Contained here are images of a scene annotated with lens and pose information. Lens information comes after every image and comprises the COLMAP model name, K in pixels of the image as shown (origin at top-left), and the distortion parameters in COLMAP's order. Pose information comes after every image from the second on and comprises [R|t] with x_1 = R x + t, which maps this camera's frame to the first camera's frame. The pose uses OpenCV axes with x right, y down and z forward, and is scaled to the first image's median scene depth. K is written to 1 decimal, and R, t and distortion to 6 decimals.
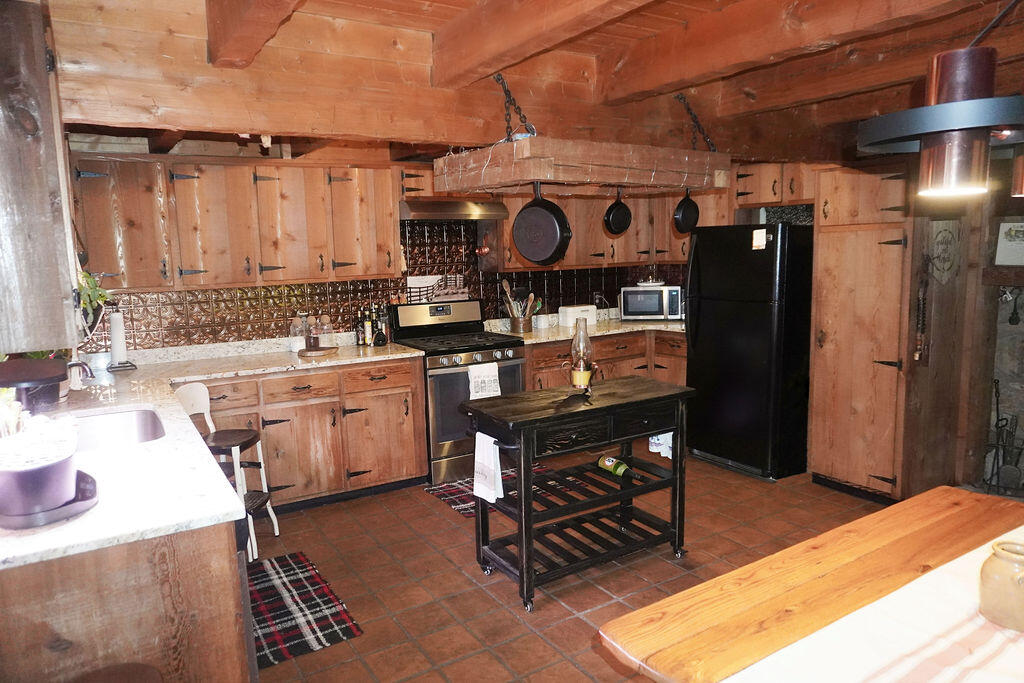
lens RADIAL K [[686.3, 0, 509.5], [0, 686.3, 343.3], [0, 0, 1]] dist [-0.052319, 0.032944]
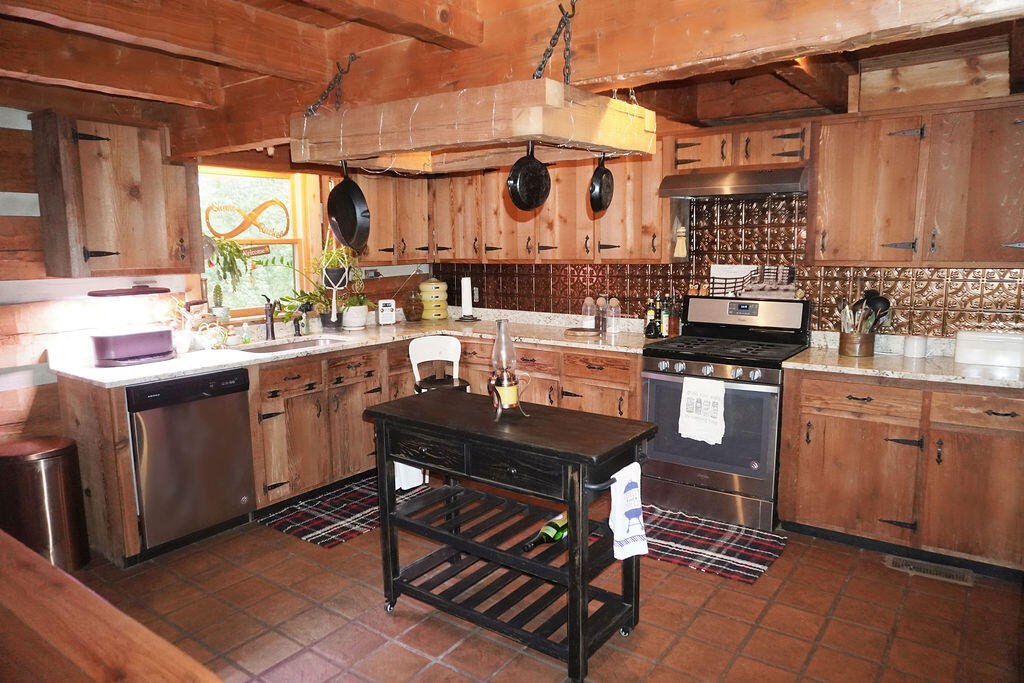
lens RADIAL K [[686.3, 0, 508.9], [0, 686.3, 340.2], [0, 0, 1]] dist [-0.052319, 0.032944]
pose [[0.359590, 0.150589, -0.920879, 0.621221], [-0.129076, 0.985432, 0.110743, -0.074652], [0.924140, 0.079042, 0.373789, 0.522019]]
